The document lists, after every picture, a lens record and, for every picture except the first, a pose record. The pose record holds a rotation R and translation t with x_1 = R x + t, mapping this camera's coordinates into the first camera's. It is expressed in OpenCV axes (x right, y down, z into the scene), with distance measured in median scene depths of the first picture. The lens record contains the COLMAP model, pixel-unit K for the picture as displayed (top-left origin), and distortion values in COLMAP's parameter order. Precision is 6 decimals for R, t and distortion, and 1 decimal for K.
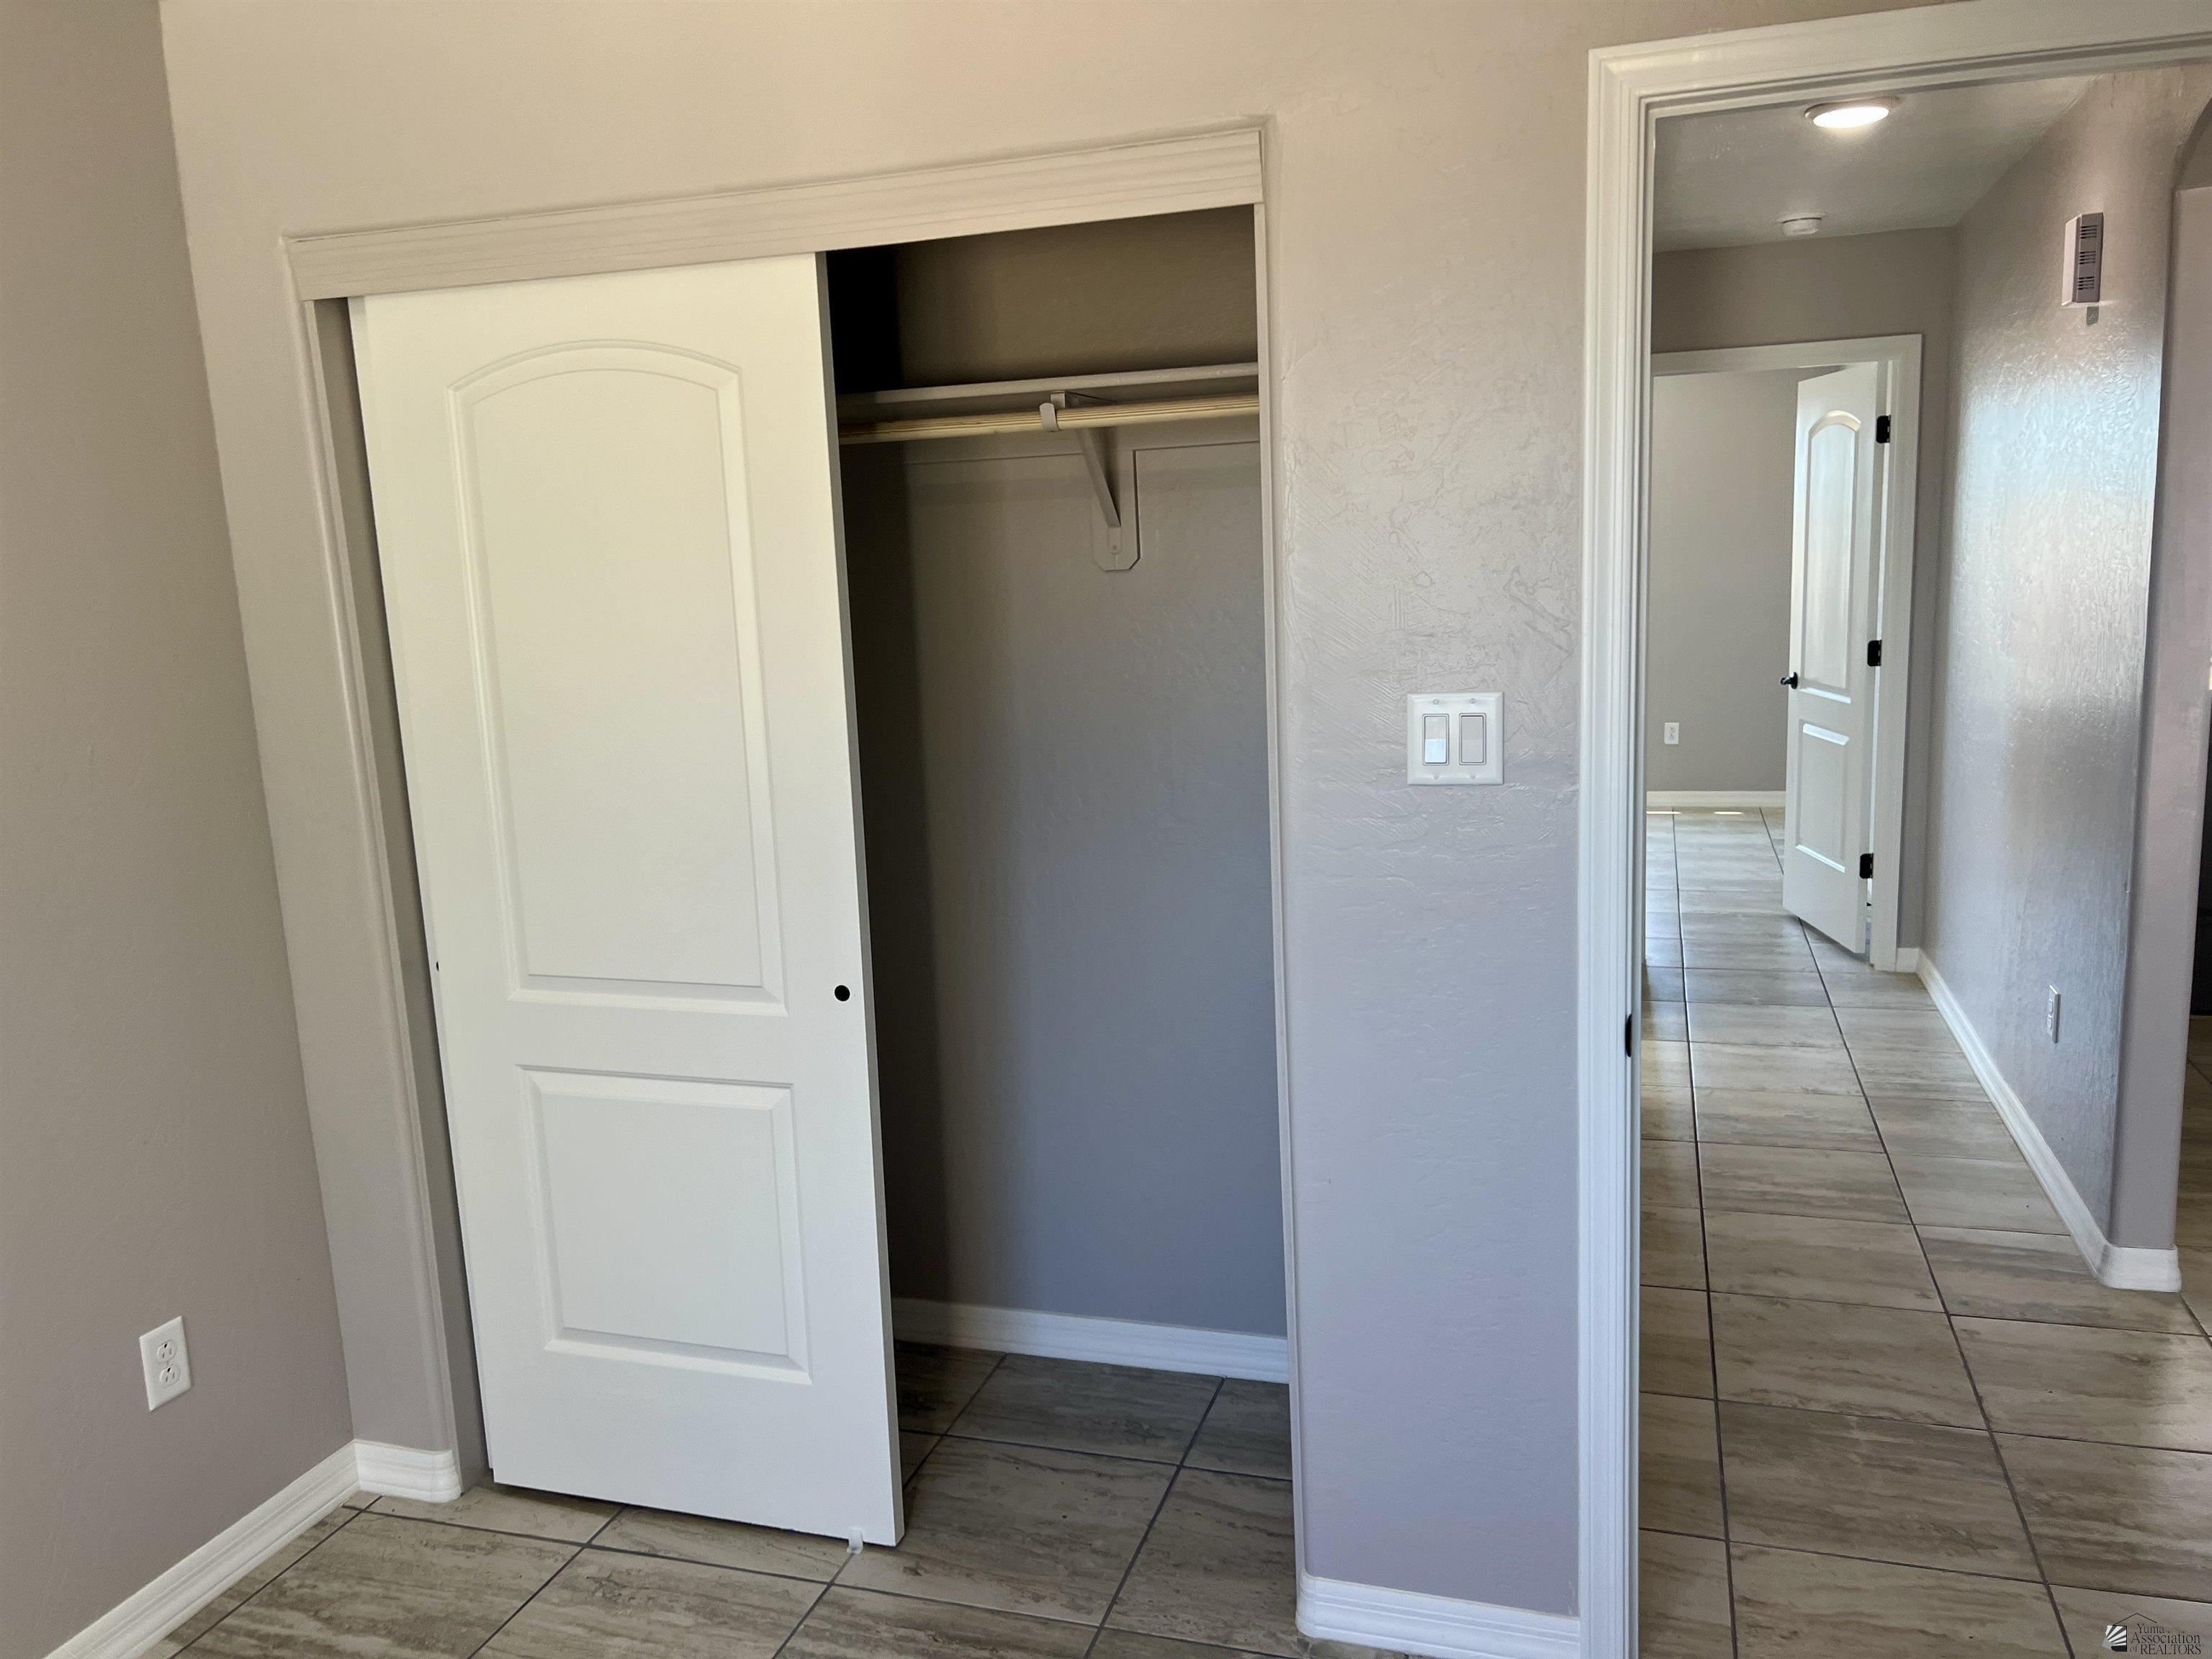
lens RADIAL K [[1669.7, 0, 1108.1], [0, 1669.7, 848.5], [0, 0, 1]] dist [0.061675, -0.067118]
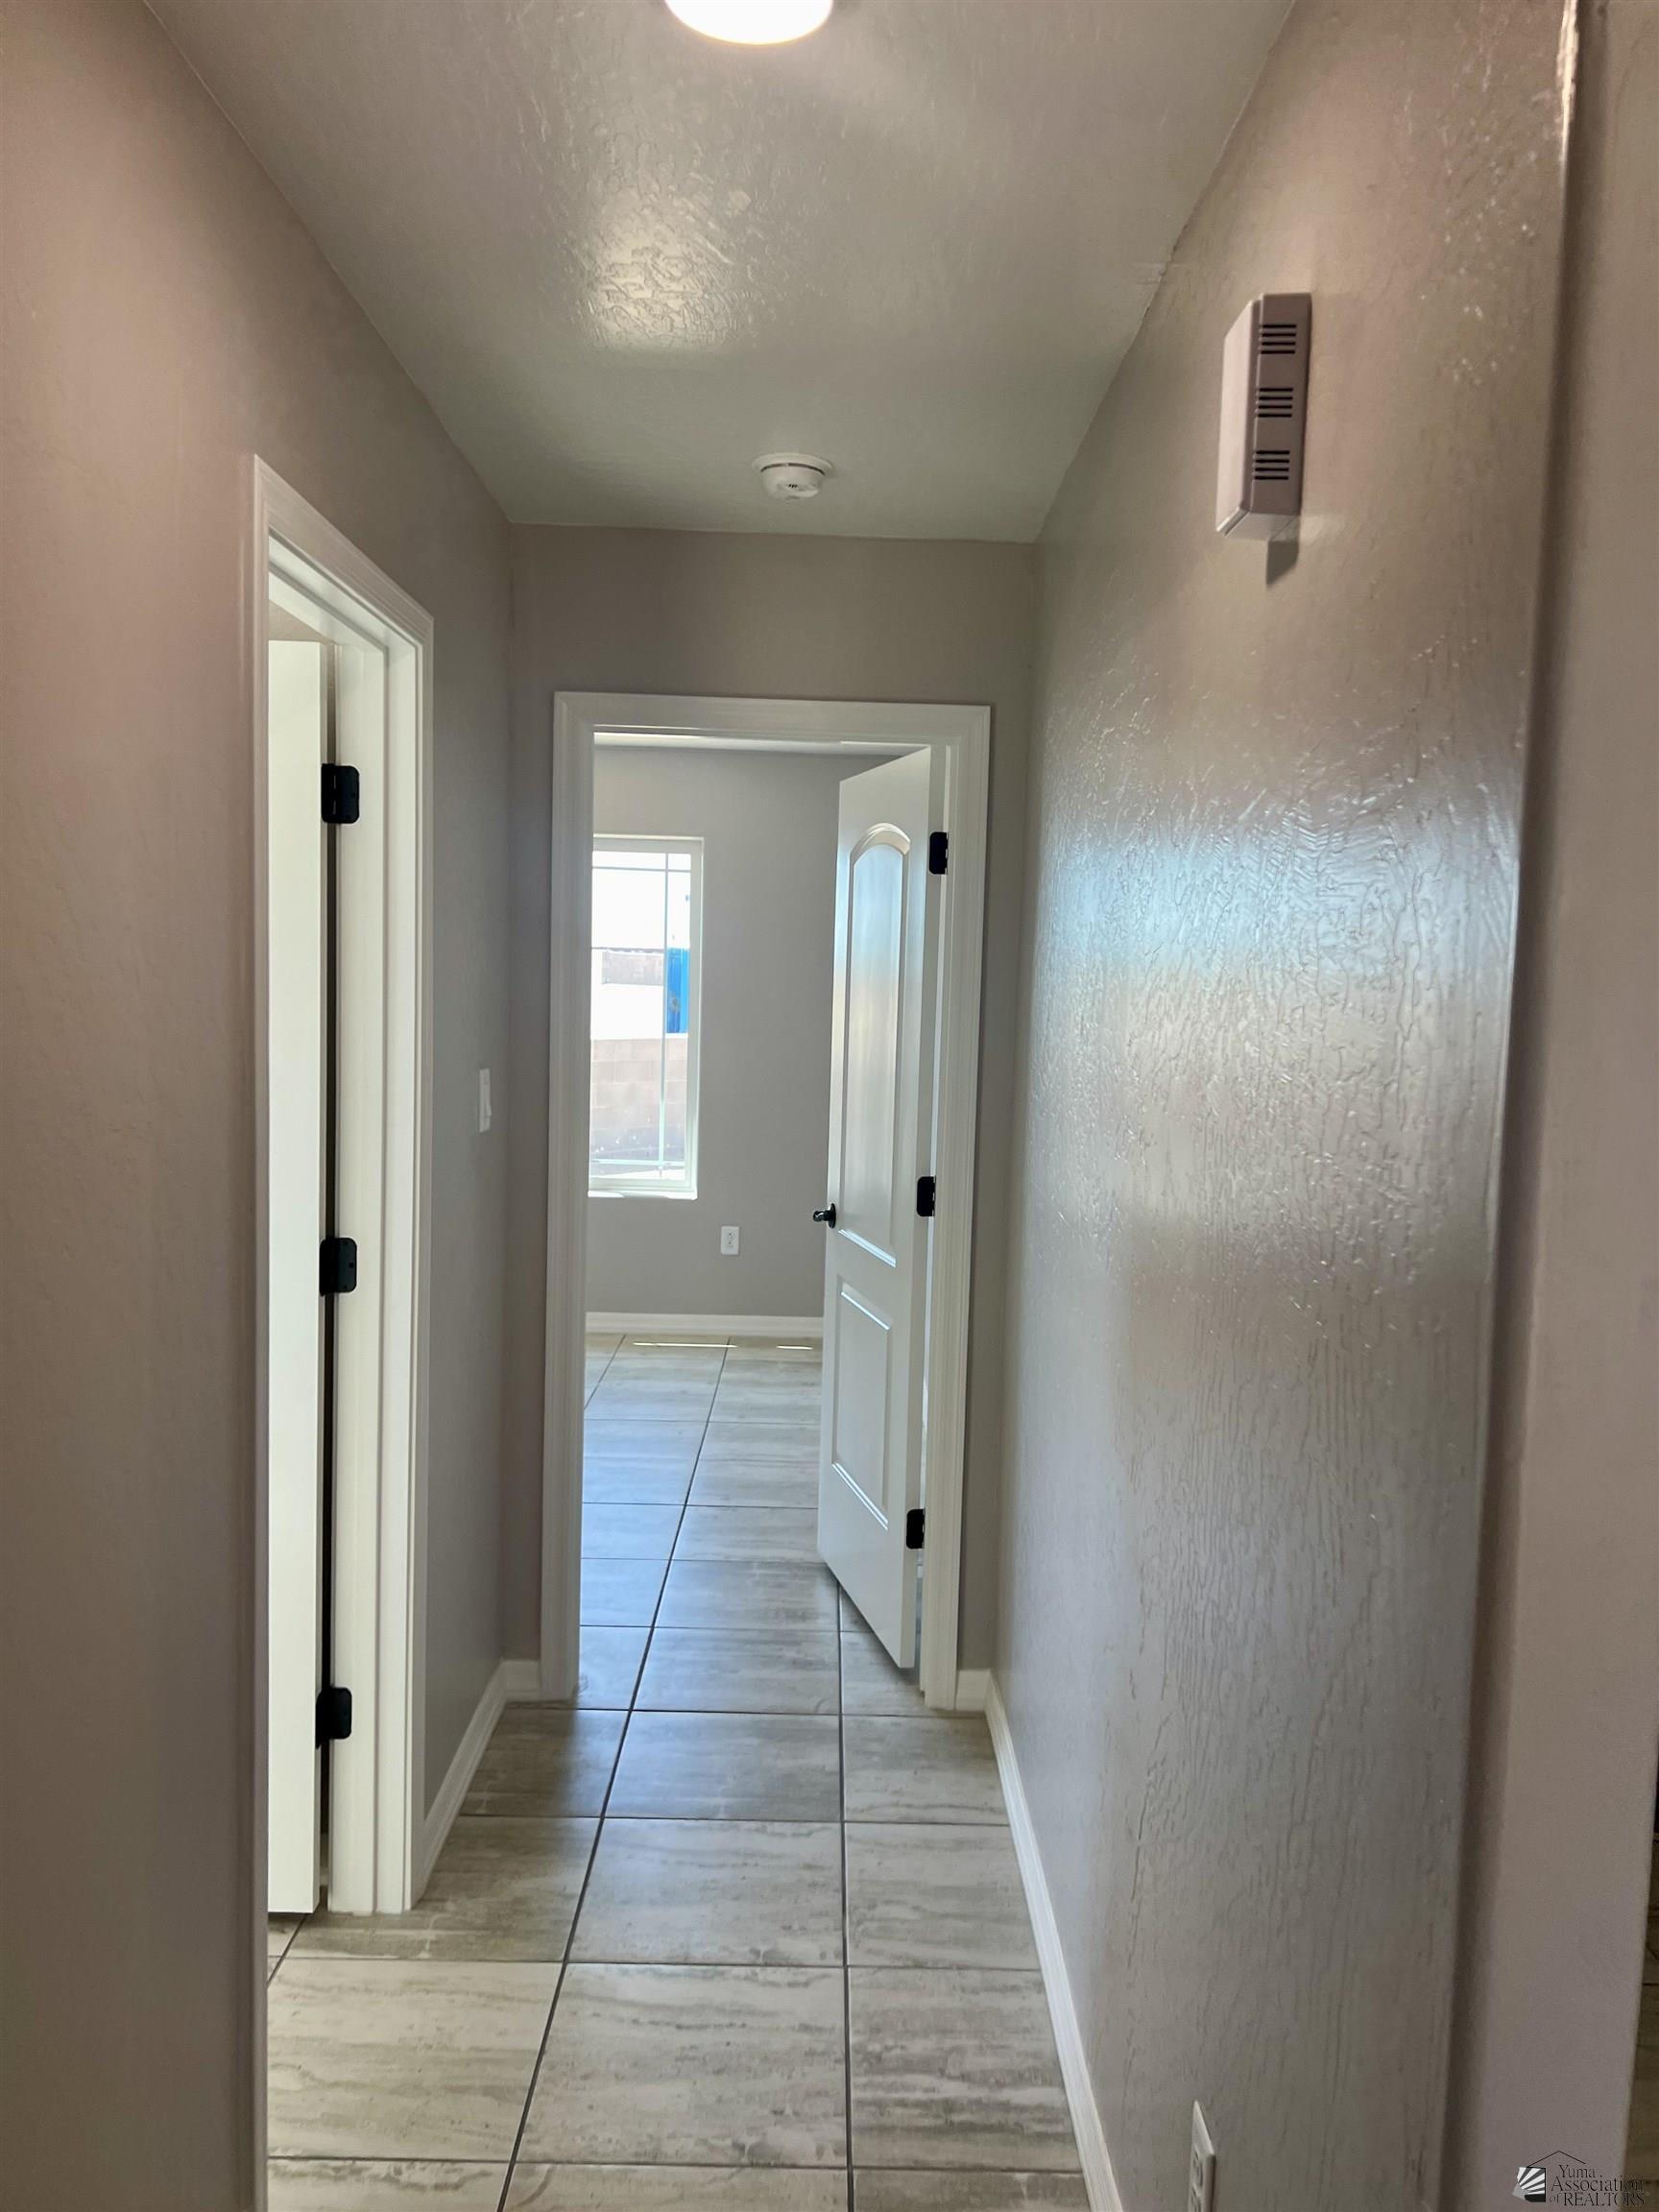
lens RADIAL K [[1669.7, 0, 840.0], [0, 1669.7, 1109.1], [0, 0, 1]] dist [0.061675, -0.067118]
pose [[0.947309, 0.046761, 0.316891, 0.139352], [-0.015952, 0.994946, -0.099132, -0.053744], [-0.319925, 0.088854, 0.943267, 0.258715]]
